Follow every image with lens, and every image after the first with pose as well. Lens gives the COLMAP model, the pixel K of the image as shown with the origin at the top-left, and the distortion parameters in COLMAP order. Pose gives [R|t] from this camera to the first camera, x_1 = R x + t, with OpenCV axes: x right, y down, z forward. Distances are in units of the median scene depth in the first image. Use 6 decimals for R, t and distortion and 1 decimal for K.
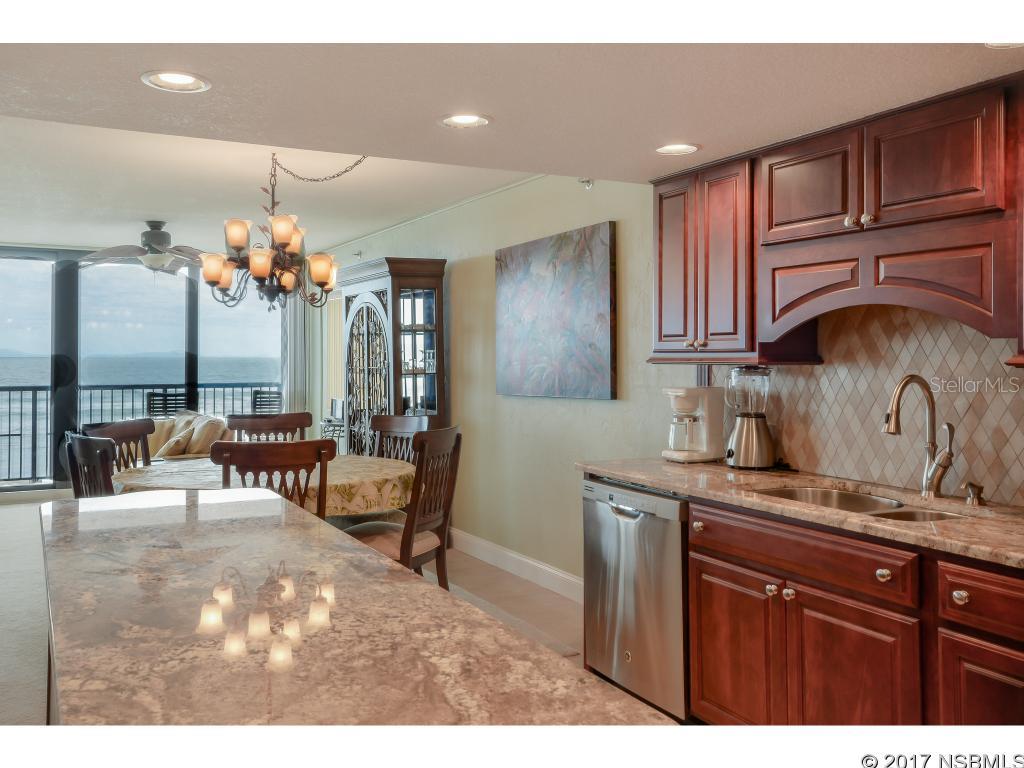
lens RADIAL K [[900.6, 0, 482.8], [0, 900.6, 353.5], [0, 0, 1]] dist [0.005563, 0.002538]
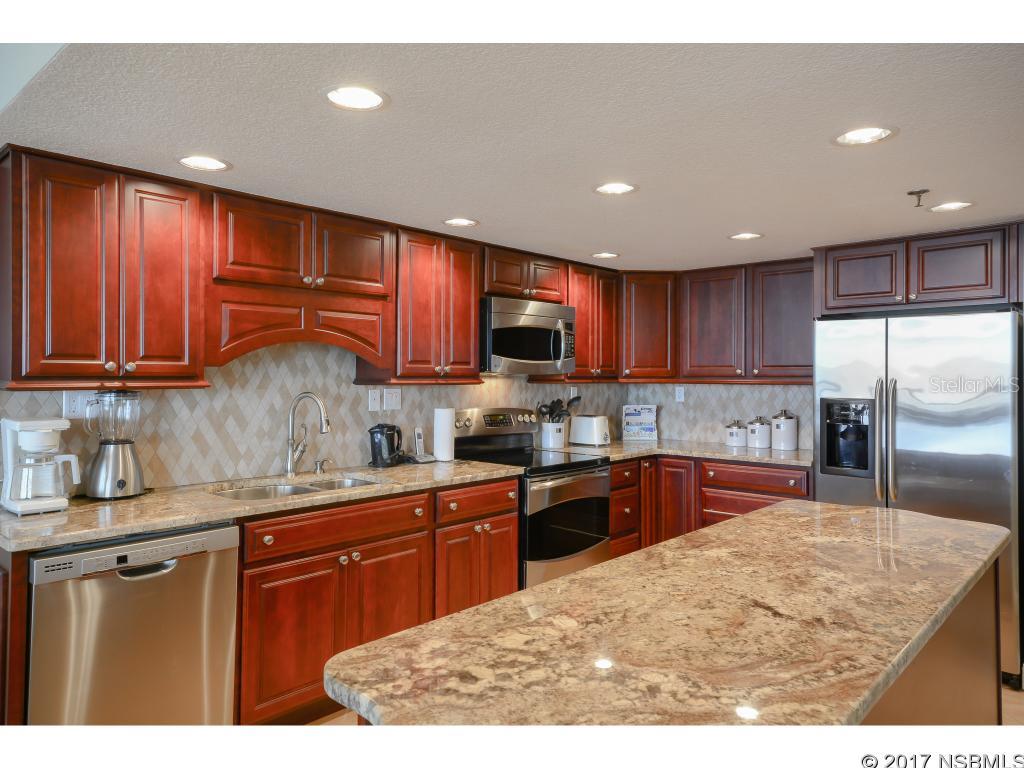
lens RADIAL K [[655.1, 0, 514.4], [0, 655.1, 378.5], [0, 0, 1]] dist [0.020470, 0.002460]
pose [[-0.345688, -0.010754, 0.938288, -0.573185], [-0.006955, 0.999936, 0.008898, -0.008779], [-0.938324, -0.003450, -0.345740, 0.963928]]
